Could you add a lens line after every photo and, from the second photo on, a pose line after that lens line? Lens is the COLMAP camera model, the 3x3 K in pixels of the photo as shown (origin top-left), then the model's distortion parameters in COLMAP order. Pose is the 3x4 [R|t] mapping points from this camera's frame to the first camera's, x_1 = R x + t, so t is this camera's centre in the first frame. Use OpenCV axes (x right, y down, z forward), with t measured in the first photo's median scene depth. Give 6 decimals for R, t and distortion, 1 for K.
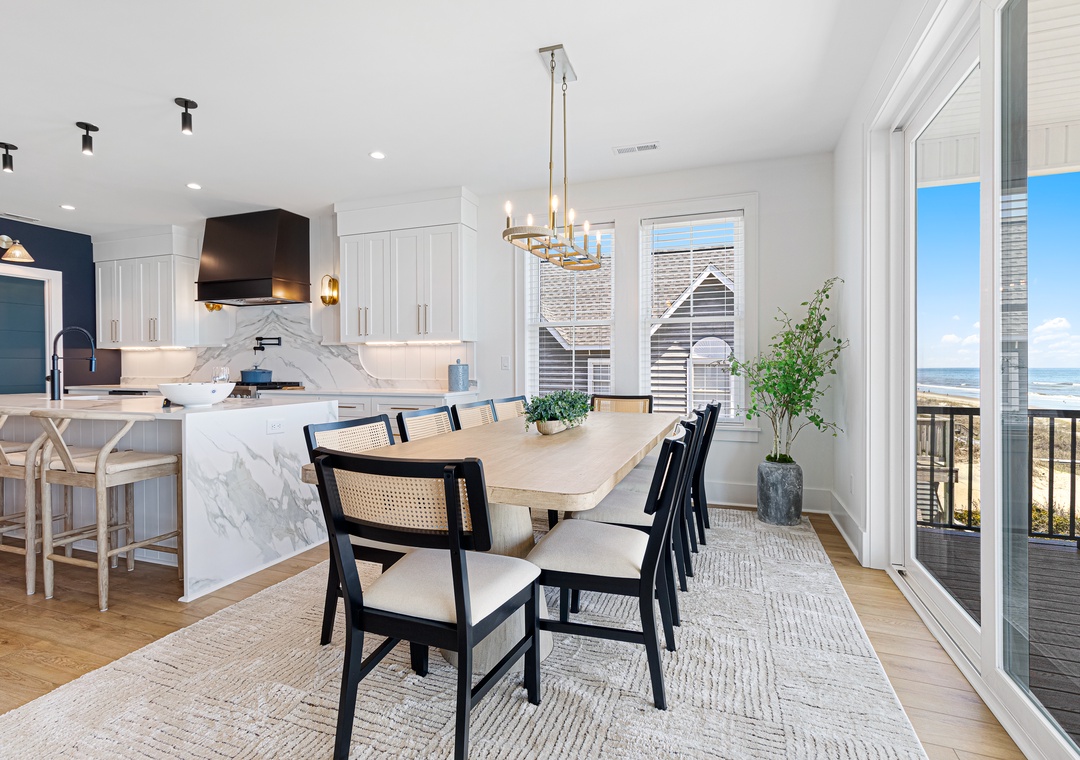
lens RADIAL K [[544.0, 0, 521.1], [0, 544.0, 379.1], [0, 0, 1]] dist [-0.022029, 0.000480]
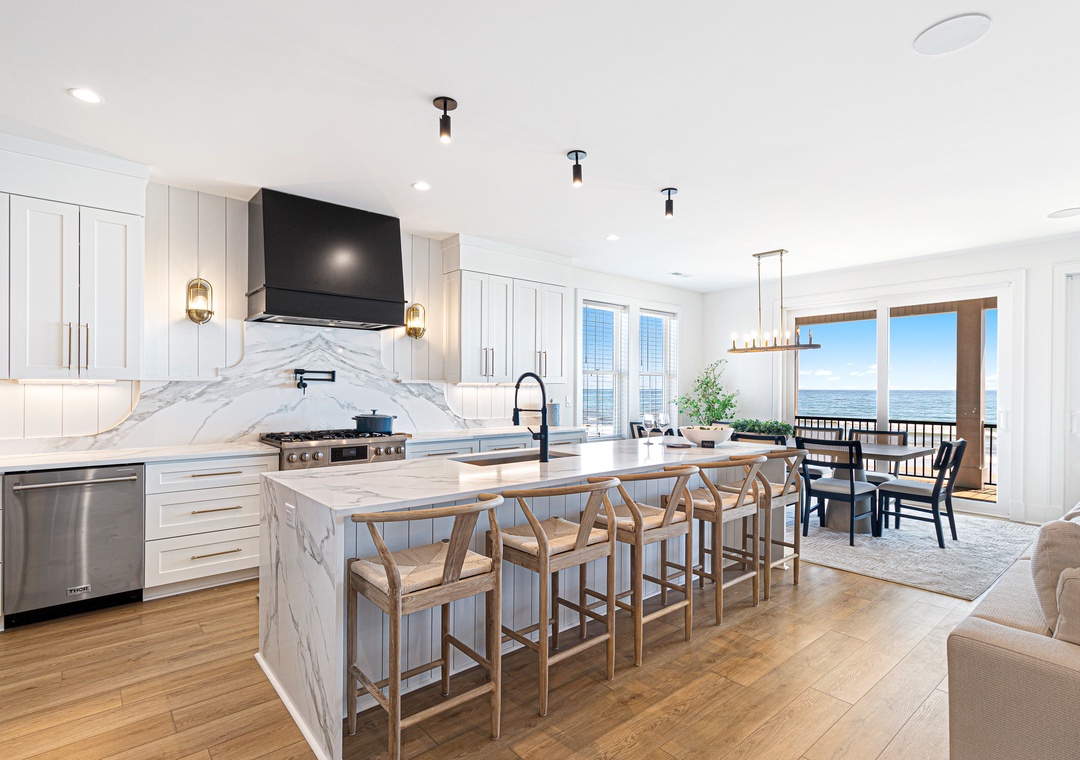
lens RADIAL K [[544.0, 0, 521.1], [0, 544.0, 379.1], [0, 0, 1]] dist [-0.022029, 0.000480]
pose [[0.484310, 0.010309, 0.874836, -0.980333], [0.010288, 0.999794, -0.017477, -0.049835], [-0.874836, 0.017465, 0.484105, 0.404704]]
